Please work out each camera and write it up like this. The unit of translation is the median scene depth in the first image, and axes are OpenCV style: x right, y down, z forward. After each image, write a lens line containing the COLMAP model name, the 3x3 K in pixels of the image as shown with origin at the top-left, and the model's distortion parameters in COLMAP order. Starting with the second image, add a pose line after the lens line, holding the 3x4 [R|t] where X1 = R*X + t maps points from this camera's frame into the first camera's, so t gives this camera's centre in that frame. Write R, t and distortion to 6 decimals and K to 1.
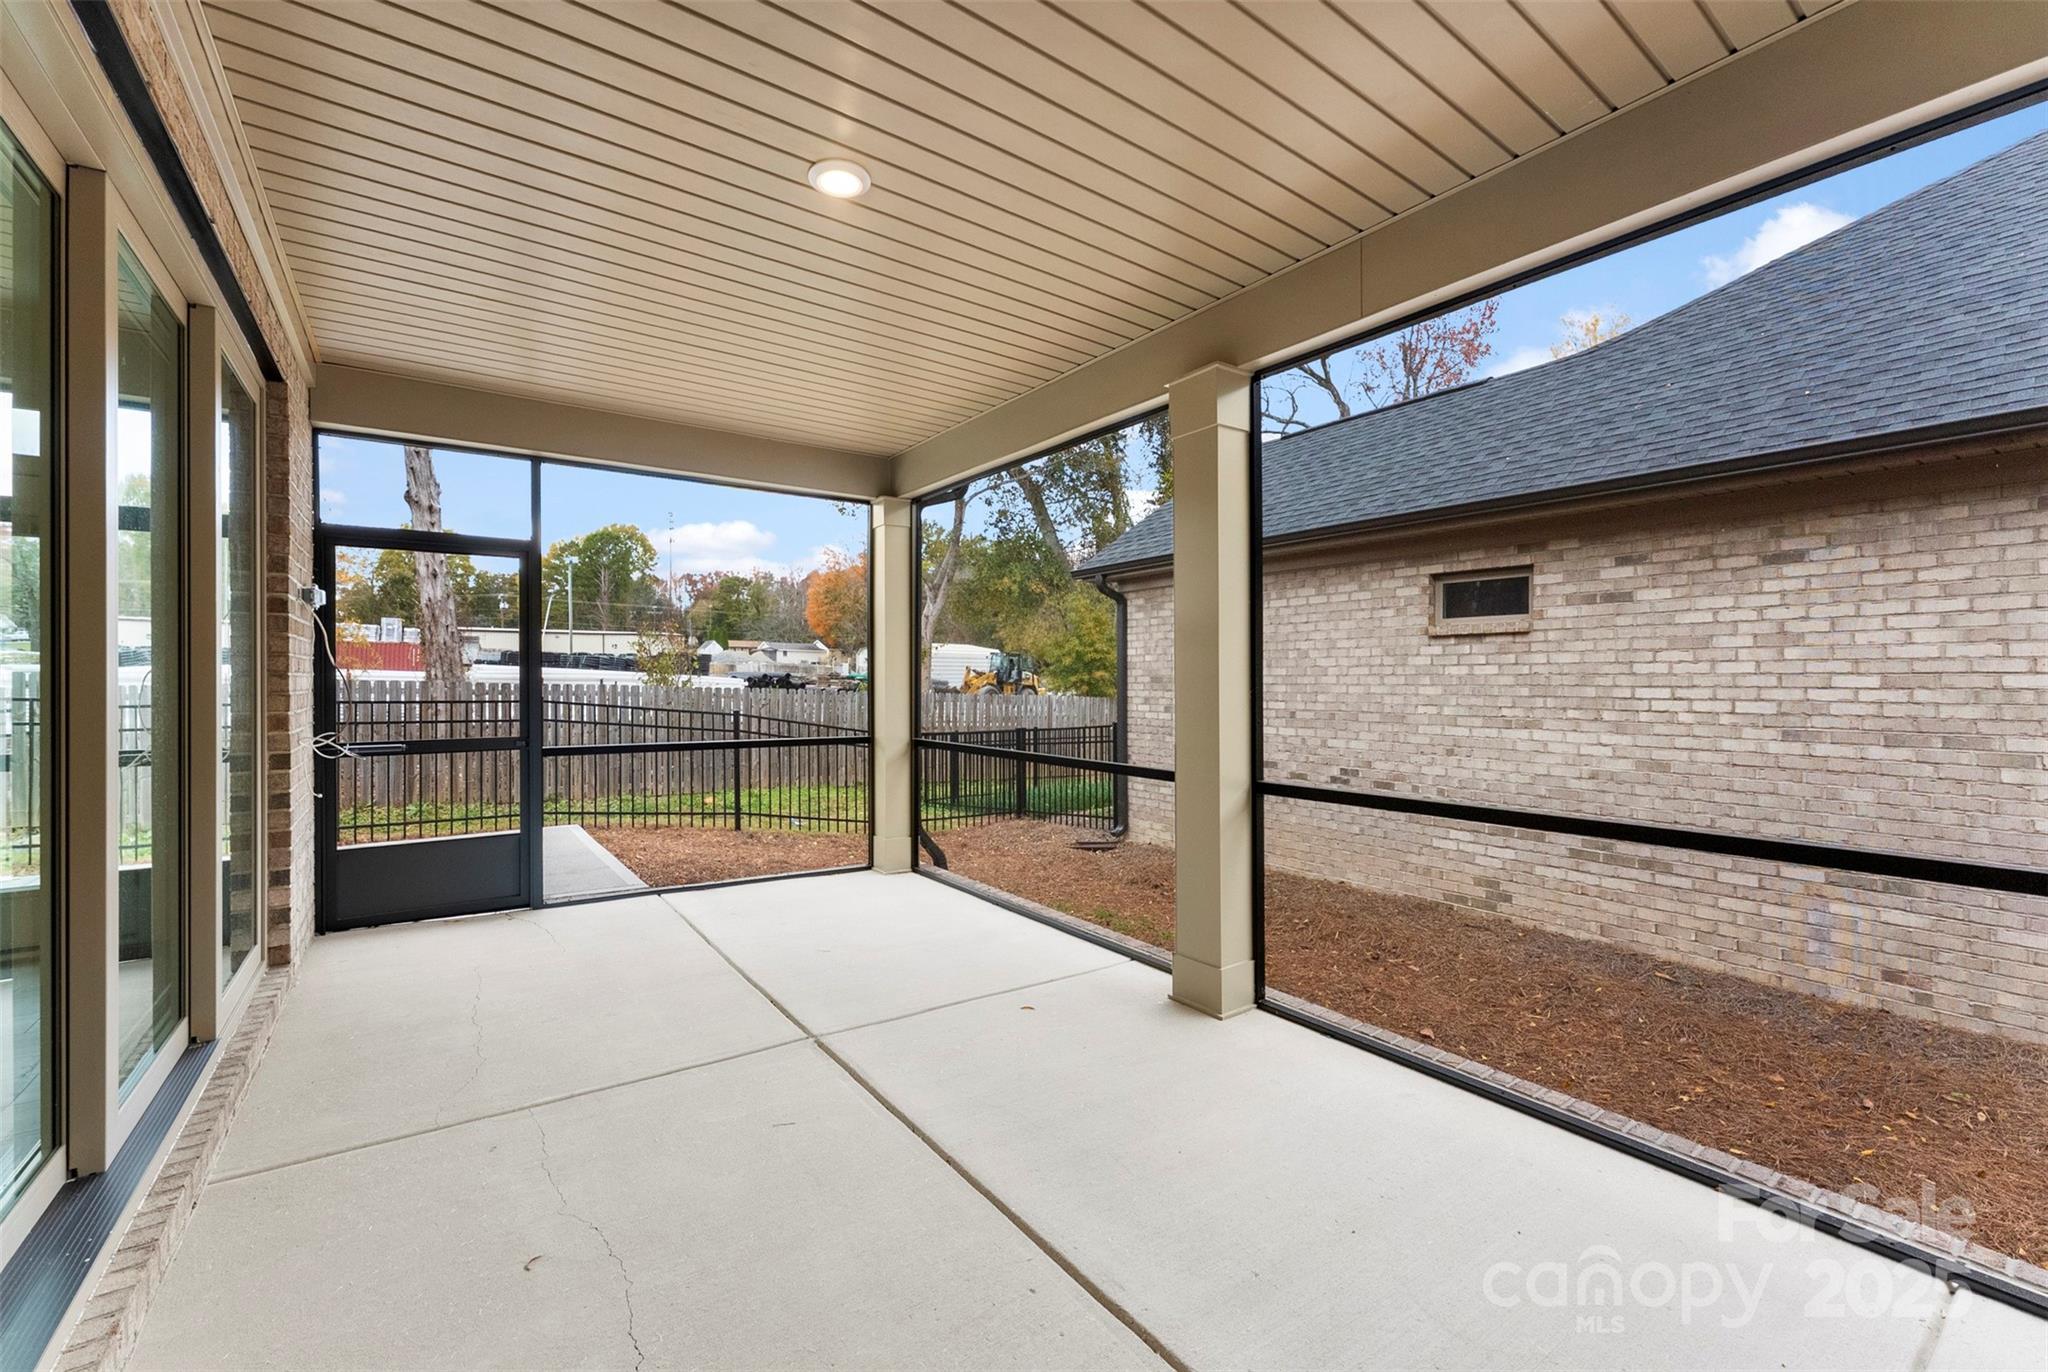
lens RADIAL K [[822.2, 0, 1024.0], [0, 822.2, 686.0], [0, 0, 1]] dist [-0.000074, -0.000026]
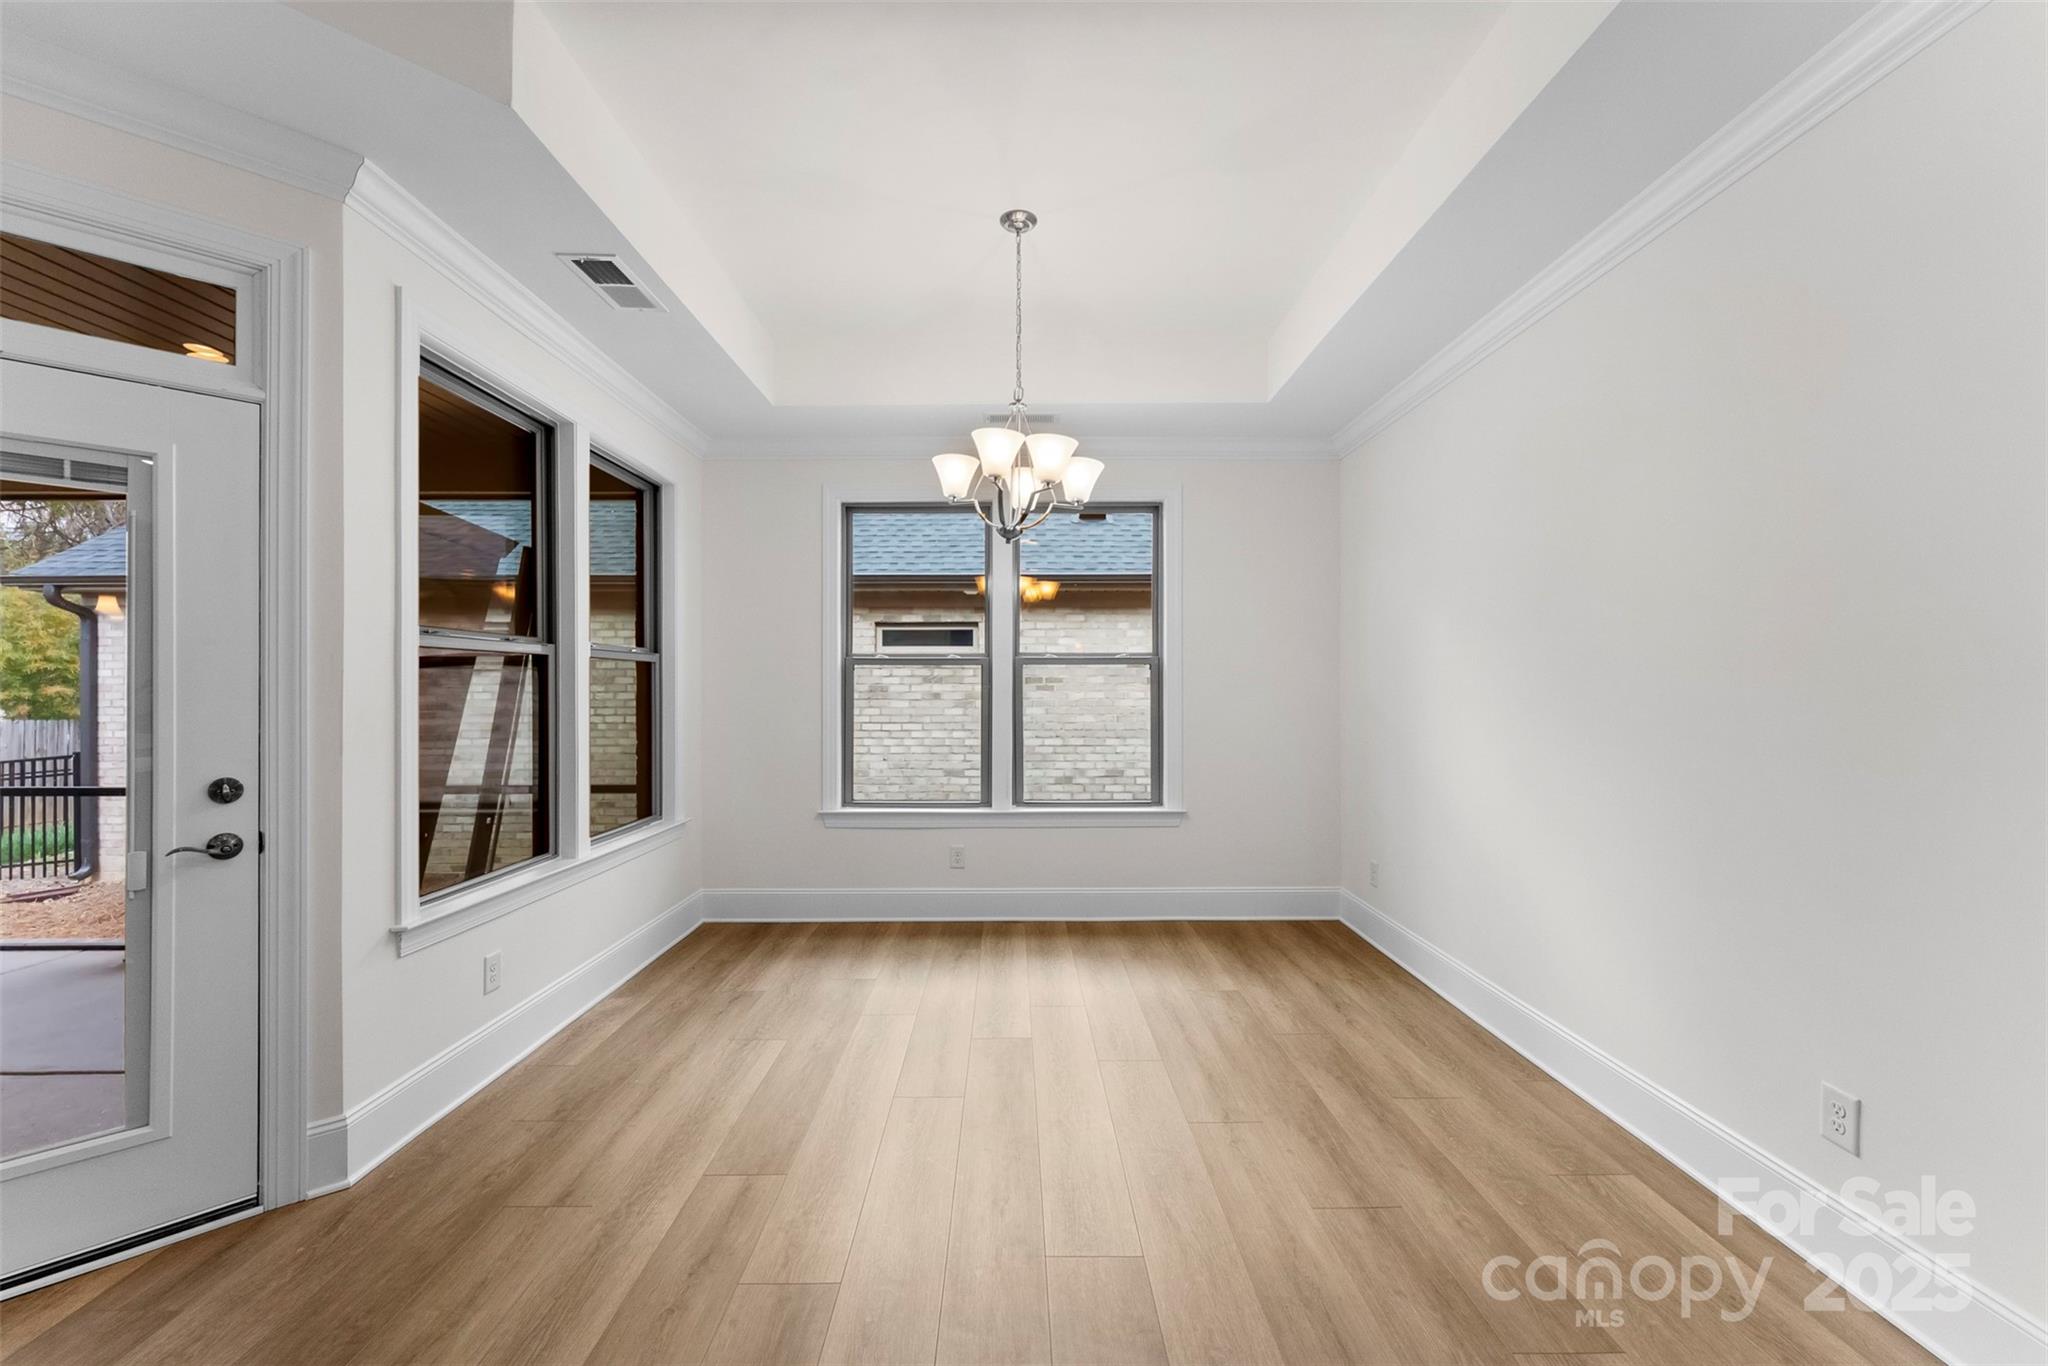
lens RADIAL K [[822.2, 0, 1024.0], [0, 822.2, 683.0], [0, 0, 1]] dist [-0.000074, -0.000026]
pose [[0.577004, 0.002741, 0.816737, -0.030274], [0.006764, 0.999944, -0.008134, -0.019892], [-0.816713, 0.010218, 0.576953, -0.436848]]
